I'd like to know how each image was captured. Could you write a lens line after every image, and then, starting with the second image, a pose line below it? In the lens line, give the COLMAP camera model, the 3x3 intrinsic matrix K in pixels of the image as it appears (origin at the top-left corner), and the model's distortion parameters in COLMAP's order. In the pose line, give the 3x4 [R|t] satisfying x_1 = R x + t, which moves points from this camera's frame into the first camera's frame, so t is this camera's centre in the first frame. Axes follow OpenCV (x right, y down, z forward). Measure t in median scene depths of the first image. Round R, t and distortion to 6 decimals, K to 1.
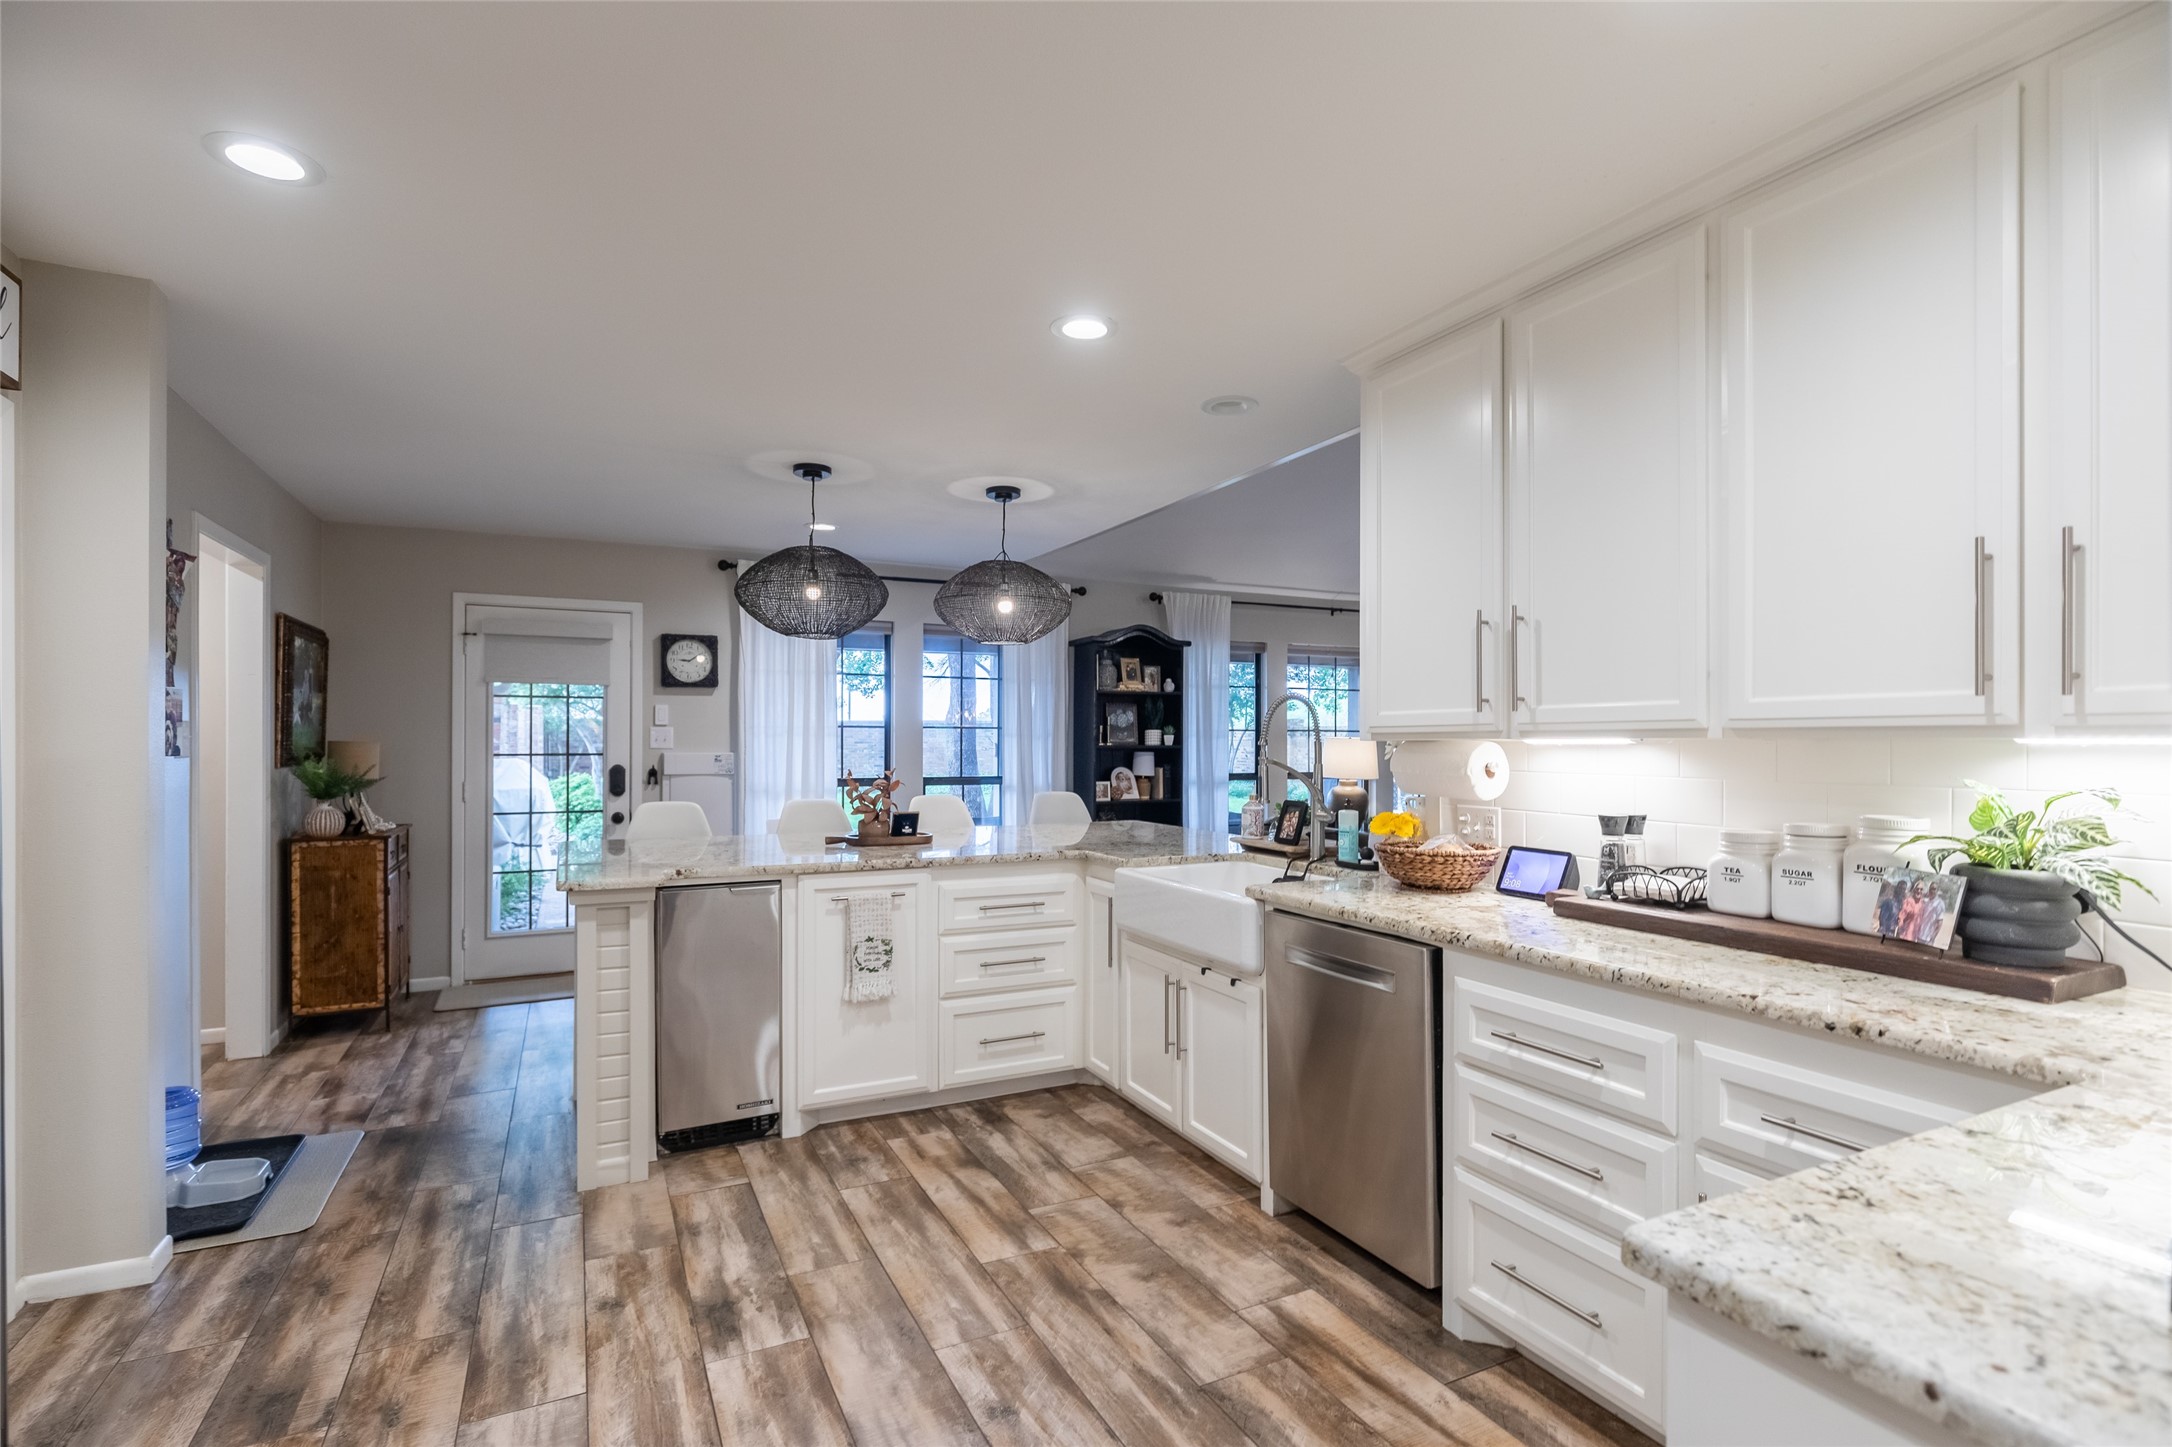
lens RADIAL K [[1042.5, 0, 1097.4], [0, 1042.5, 724.7], [0, 0, 1]] dist [-0.001216, -0.001419]
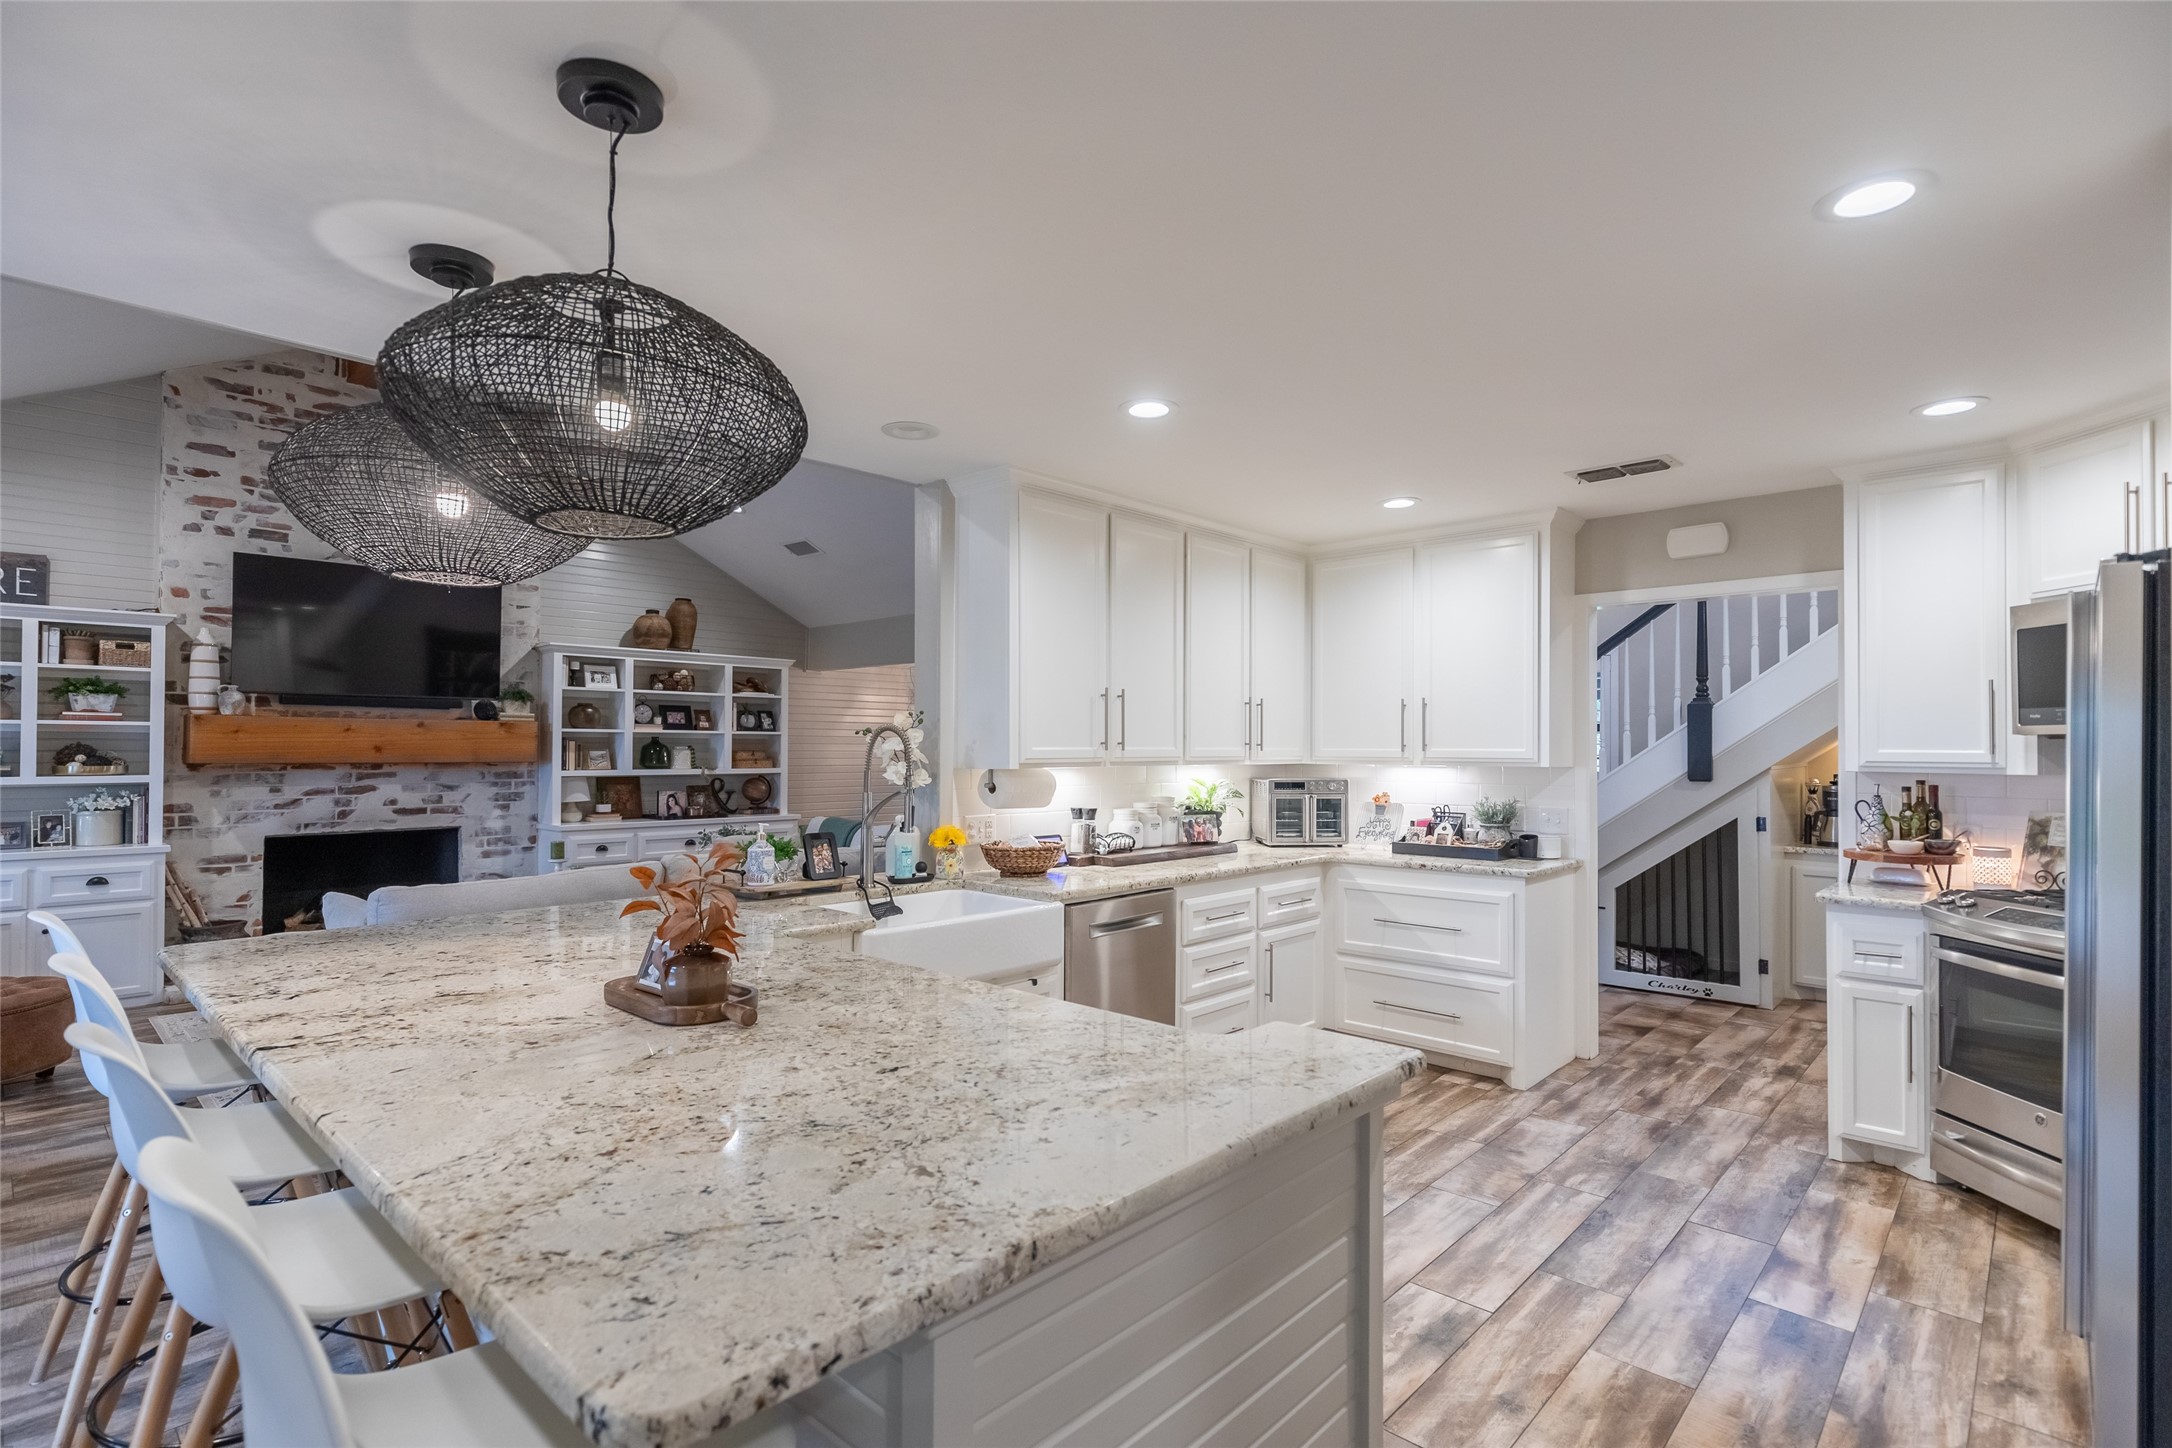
lens RADIAL K [[1042.5, 0, 1090.8], [0, 1042.5, 735.7], [0, 0, 1]] dist [-0.001216, -0.001419]
pose [[-0.351184, 0.015179, 0.936183, -1.321064], [-0.008763, 0.999772, -0.019497, -0.003556], [-0.936265, -0.015051, -0.350971, 1.842261]]
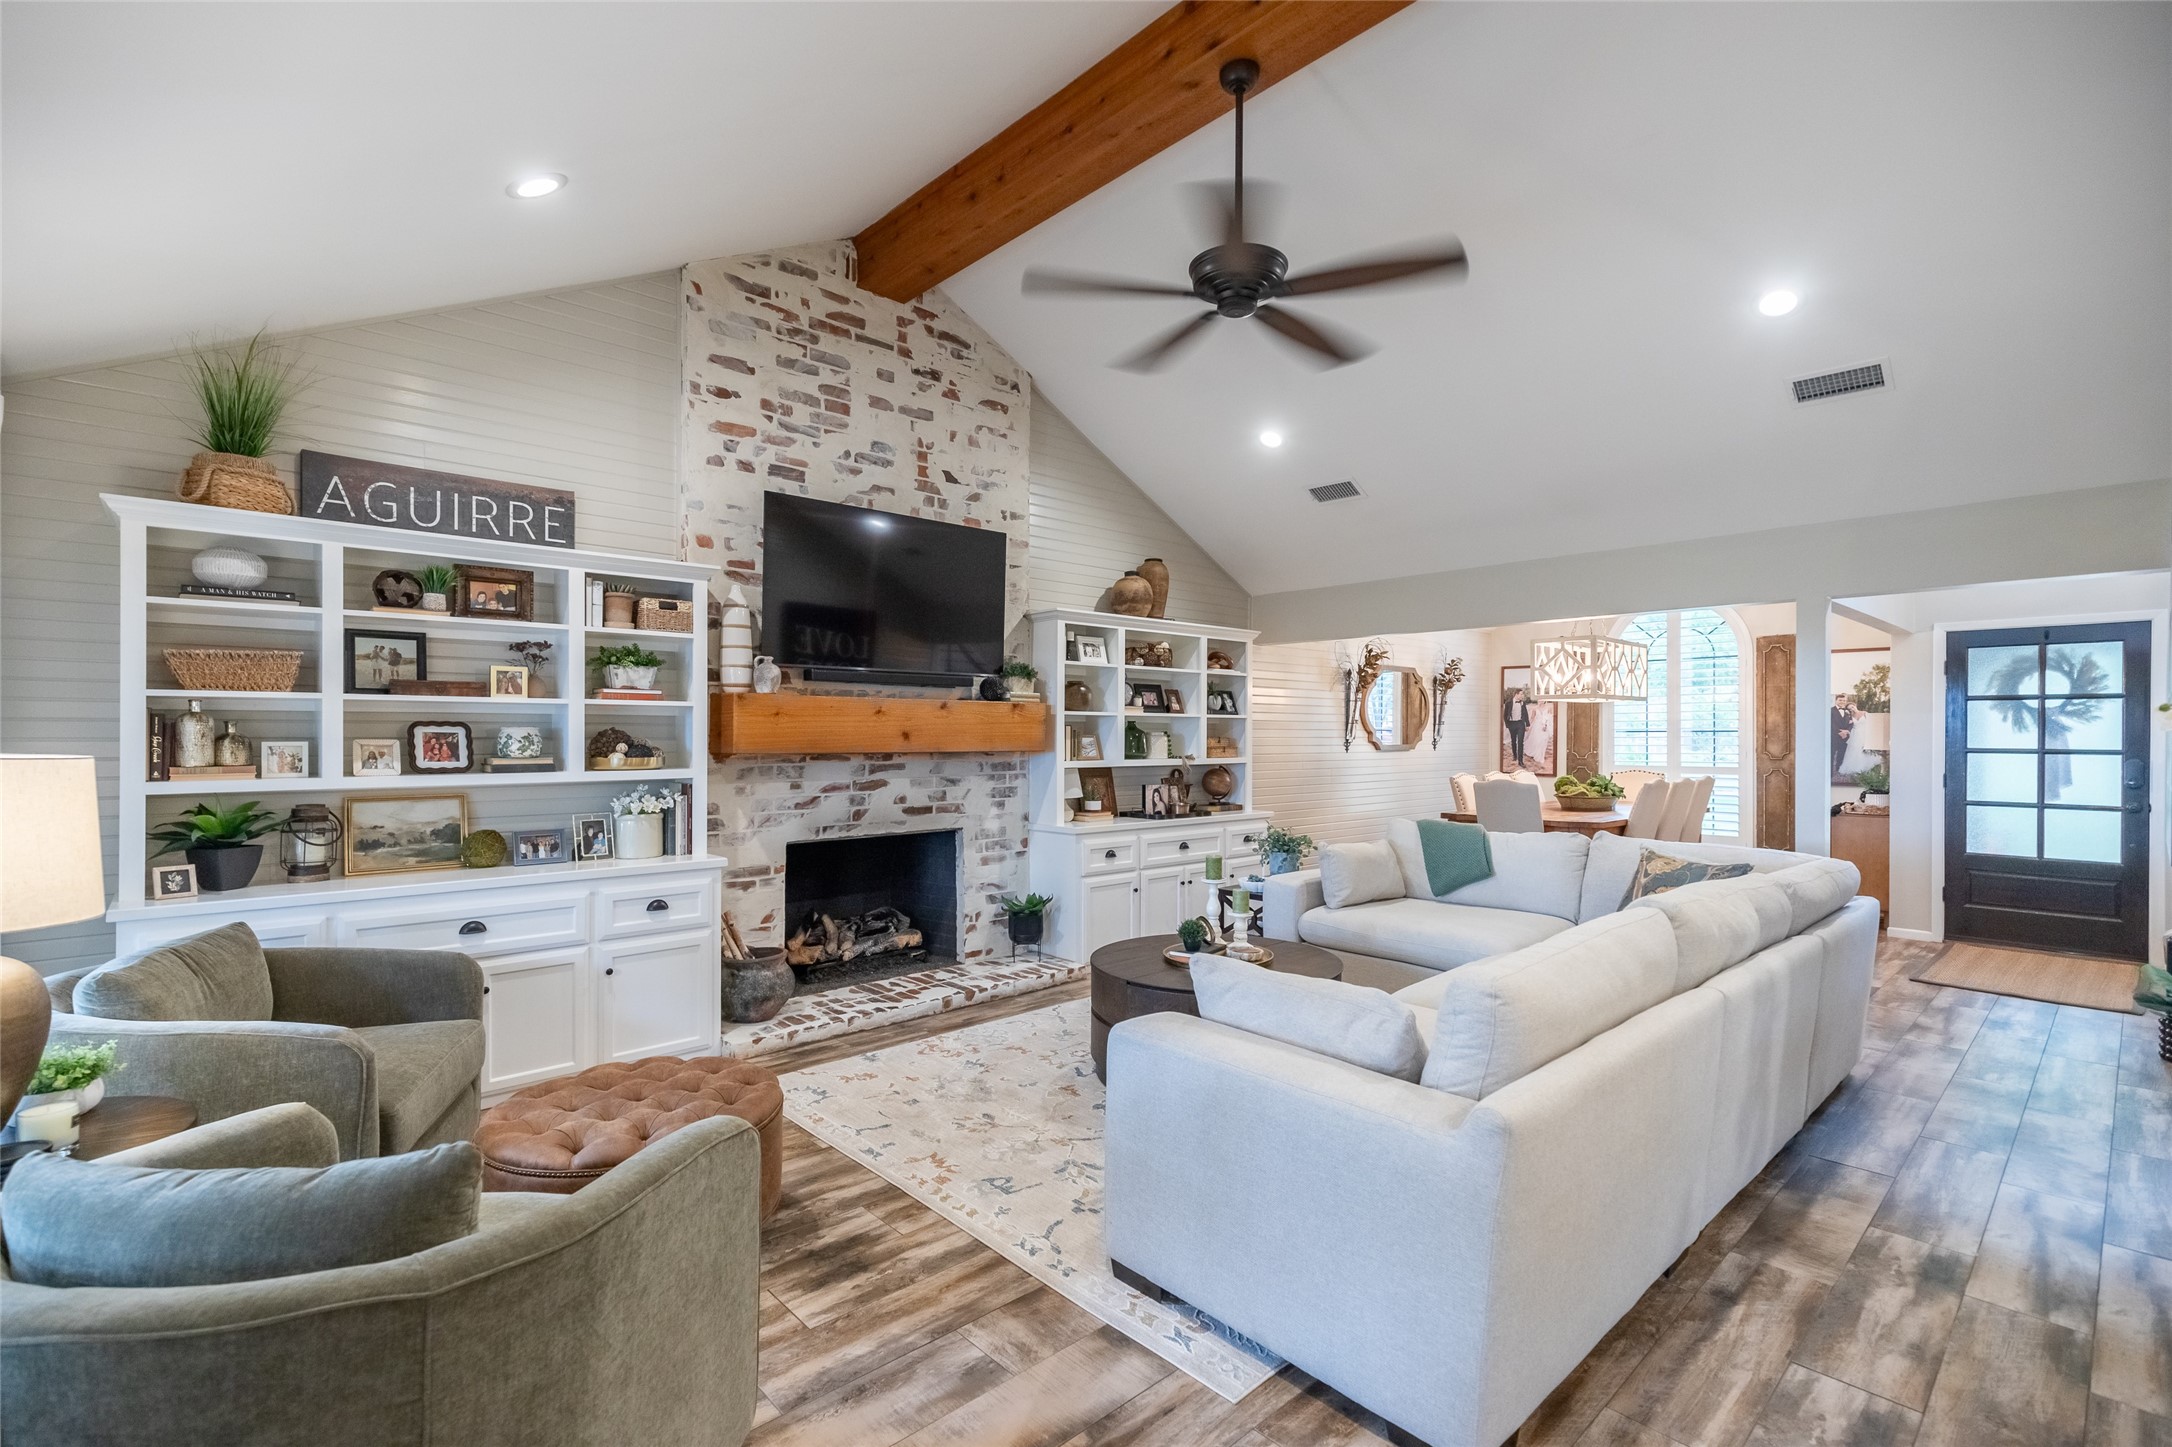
lens RADIAL K [[978.6, 0, 1084.7], [0, 978.6, 735.2], [0, 0, 1]] dist [0.004368, 0.000358]
pose [[-0.282251, 0.001766, 0.959339, -0.949621], [-0.009559, 0.999943, -0.004653, -0.002562], [-0.959293, -0.010484, -0.282218, 2.186936]]
